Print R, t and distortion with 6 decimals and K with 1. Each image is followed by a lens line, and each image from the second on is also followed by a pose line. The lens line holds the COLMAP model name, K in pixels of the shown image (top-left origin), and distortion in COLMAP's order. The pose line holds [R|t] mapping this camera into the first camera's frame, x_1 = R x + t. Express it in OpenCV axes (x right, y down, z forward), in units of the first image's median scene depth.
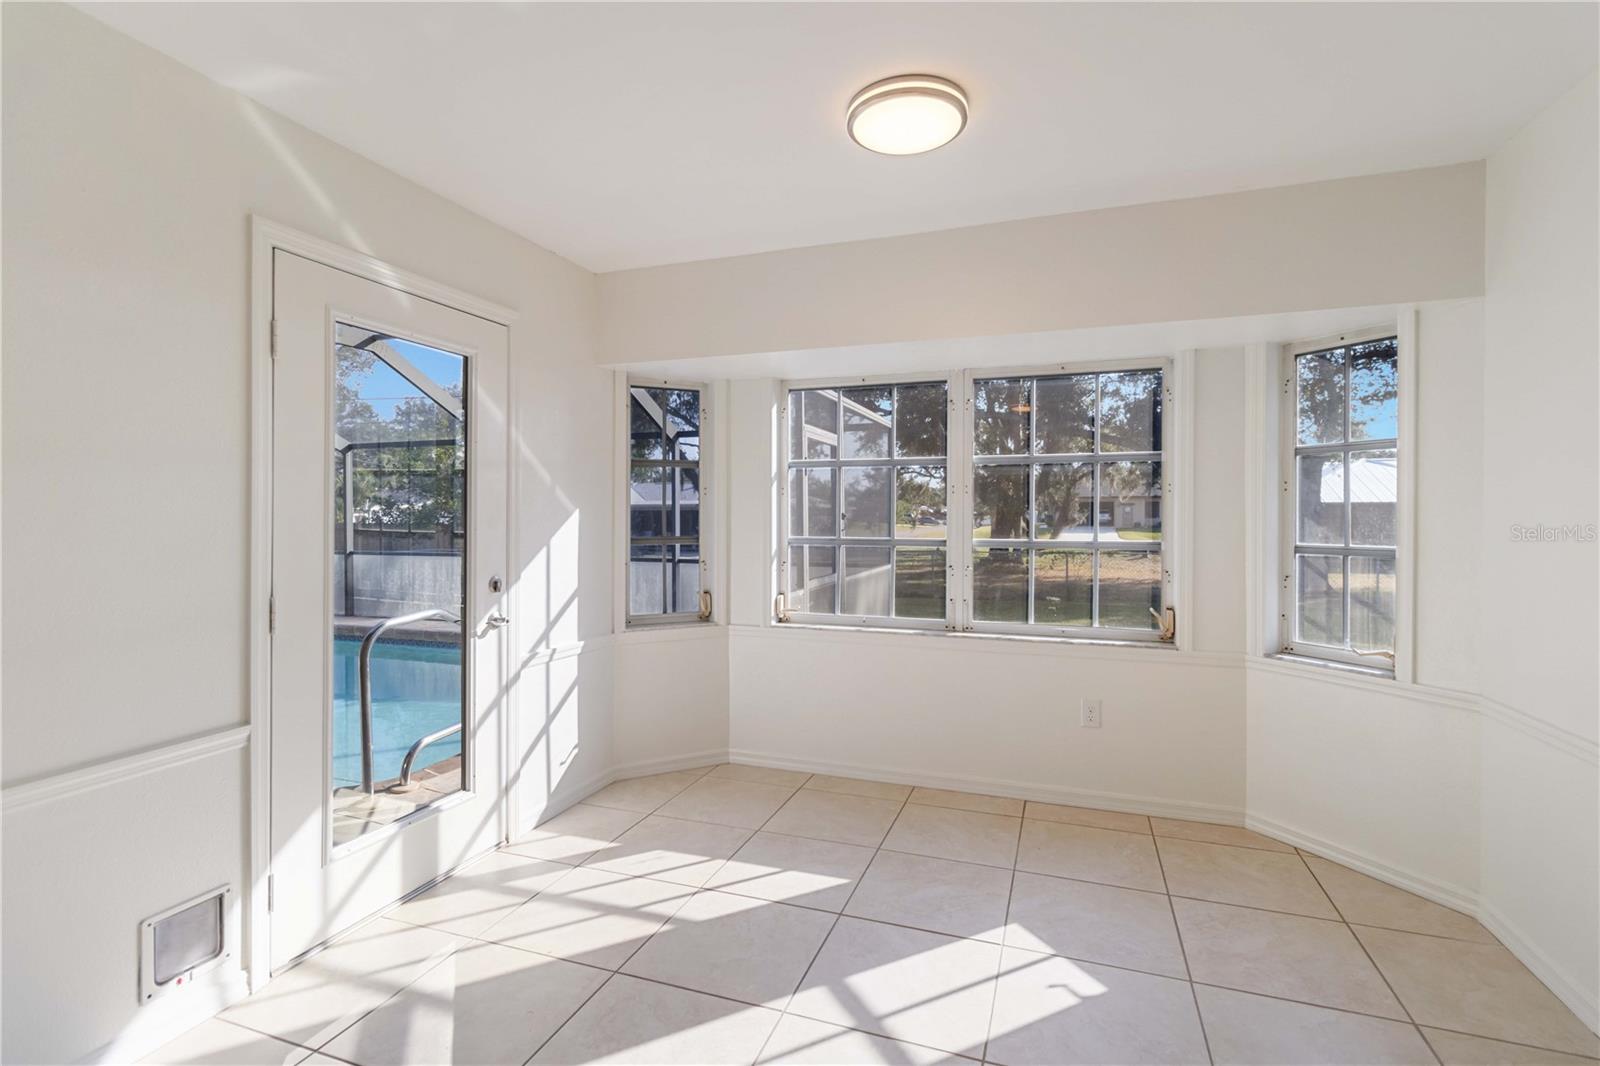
lens RADIAL K [[747.5, 0, 804.5], [0, 747.5, 523.9], [0, 0, 1]] dist [-0.000252, 0.000010]
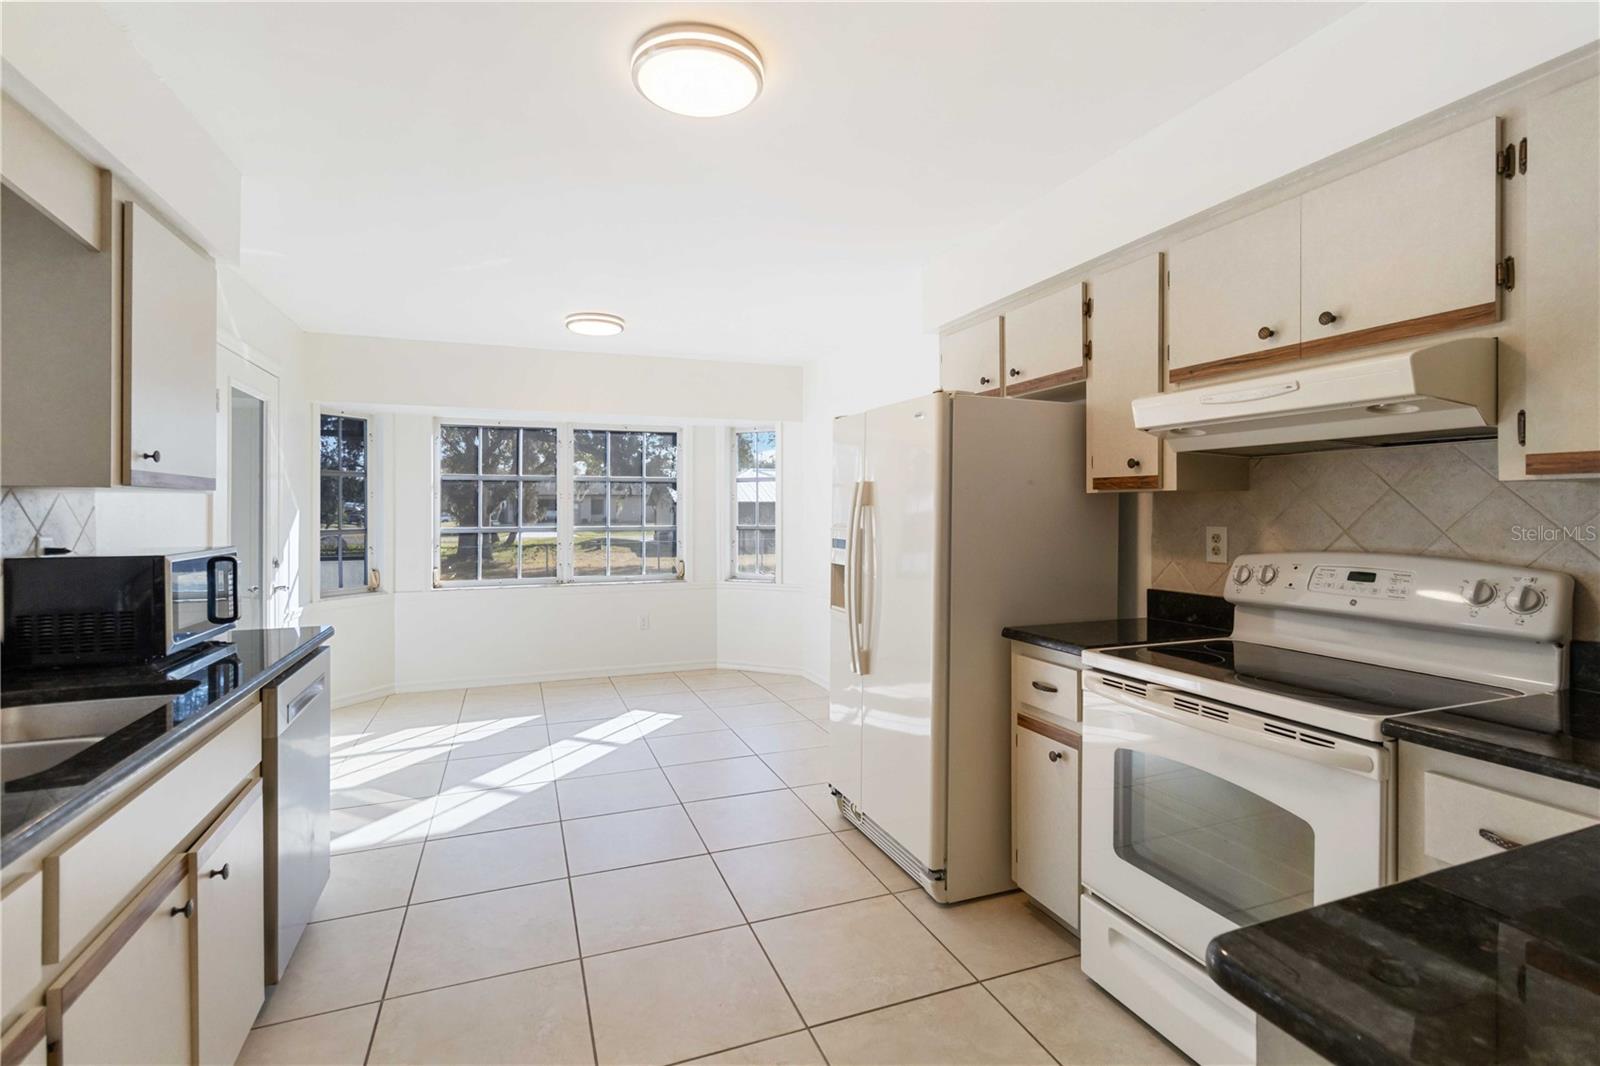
lens RADIAL K [[742.3, 0, 801.2], [0, 742.3, 517.5], [0, 0, 1]] dist [0.002778, 0.000138]
pose [[0.753684, -0.008163, 0.657186, -0.507646], [0.011591, 0.999932, -0.000874, 0.008636], [-0.657135, 0.008276, 0.753728, -0.603809]]
